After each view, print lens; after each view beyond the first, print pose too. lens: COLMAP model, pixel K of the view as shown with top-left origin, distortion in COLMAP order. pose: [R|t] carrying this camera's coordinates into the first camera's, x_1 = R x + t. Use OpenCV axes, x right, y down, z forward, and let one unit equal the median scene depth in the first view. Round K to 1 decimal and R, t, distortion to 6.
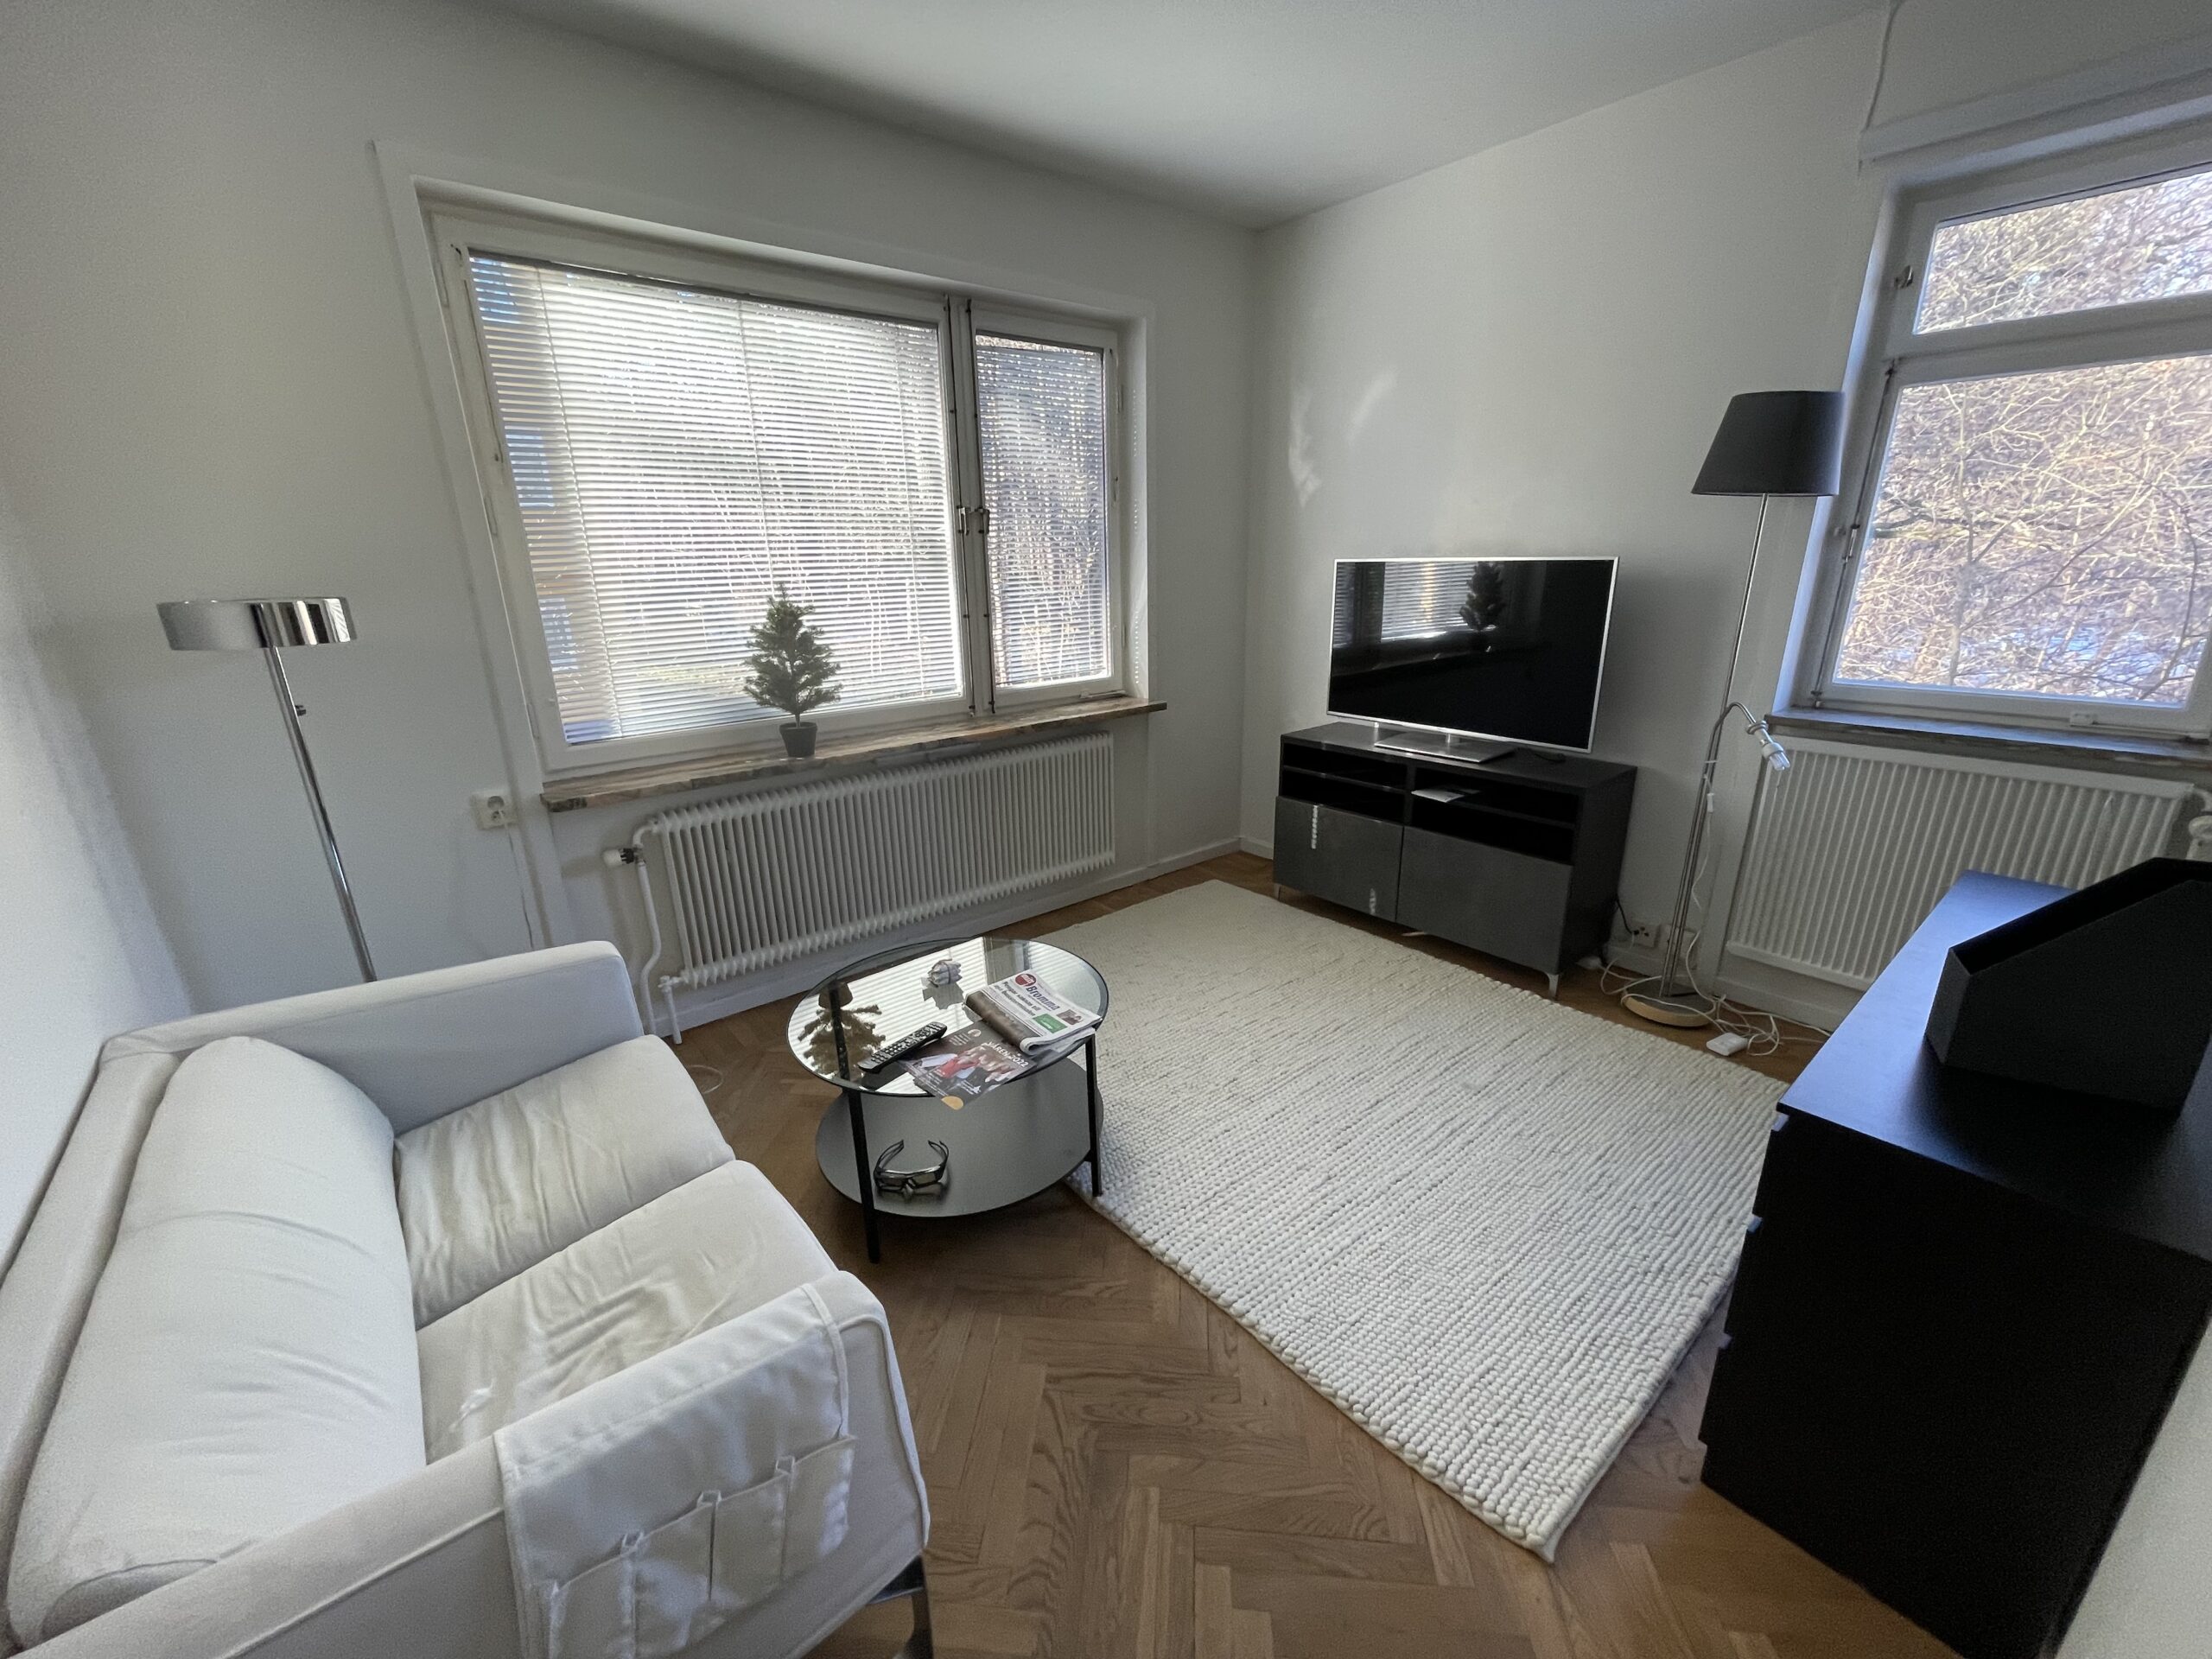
lens RADIAL K [[893.0, 0, 1095.4], [0, 893.0, 844.8], [0, 0, 1]] dist [-0.000124, -0.000188]
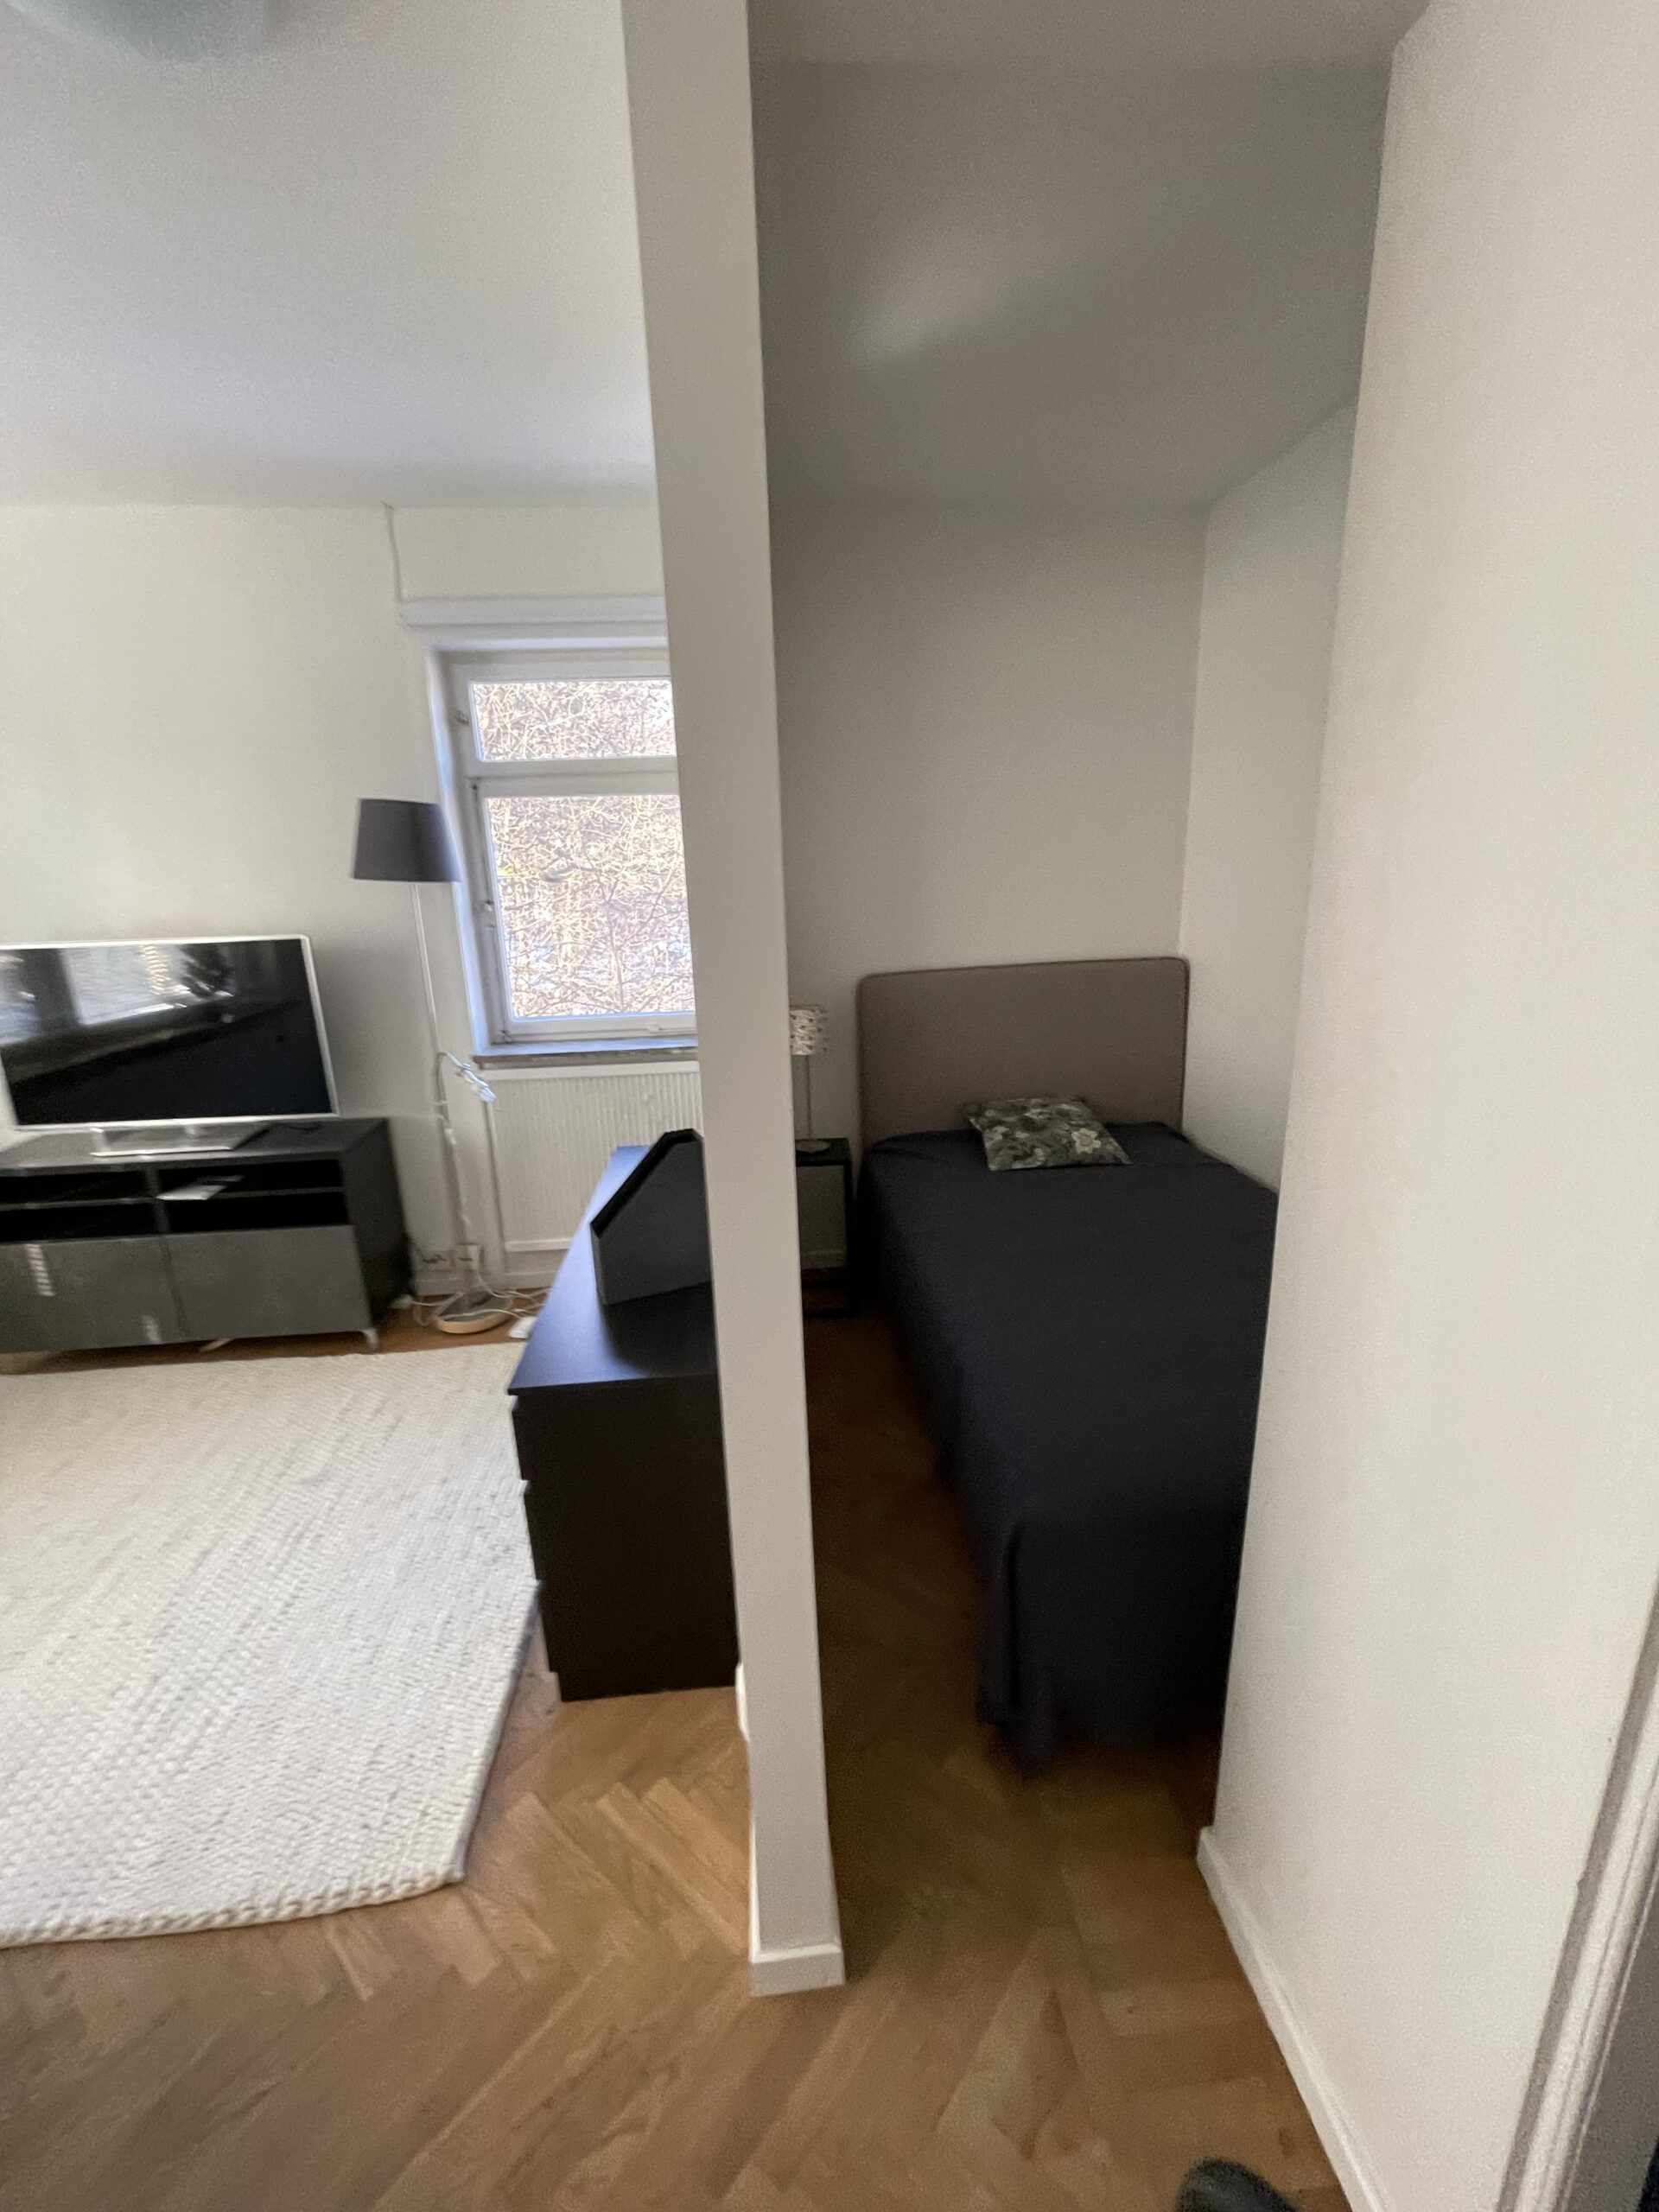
lens RADIAL K [[893.0, 0, 829.5], [0, 893.0, 1106.0], [0, 0, 1]] dist [-0.000124, -0.000188]
pose [[0.565902, -0.211032, 0.797007, 0.048207], [0.271679, 0.960427, 0.061402, -0.022989], [-0.778425, 0.181783, 0.600840, -0.087589]]
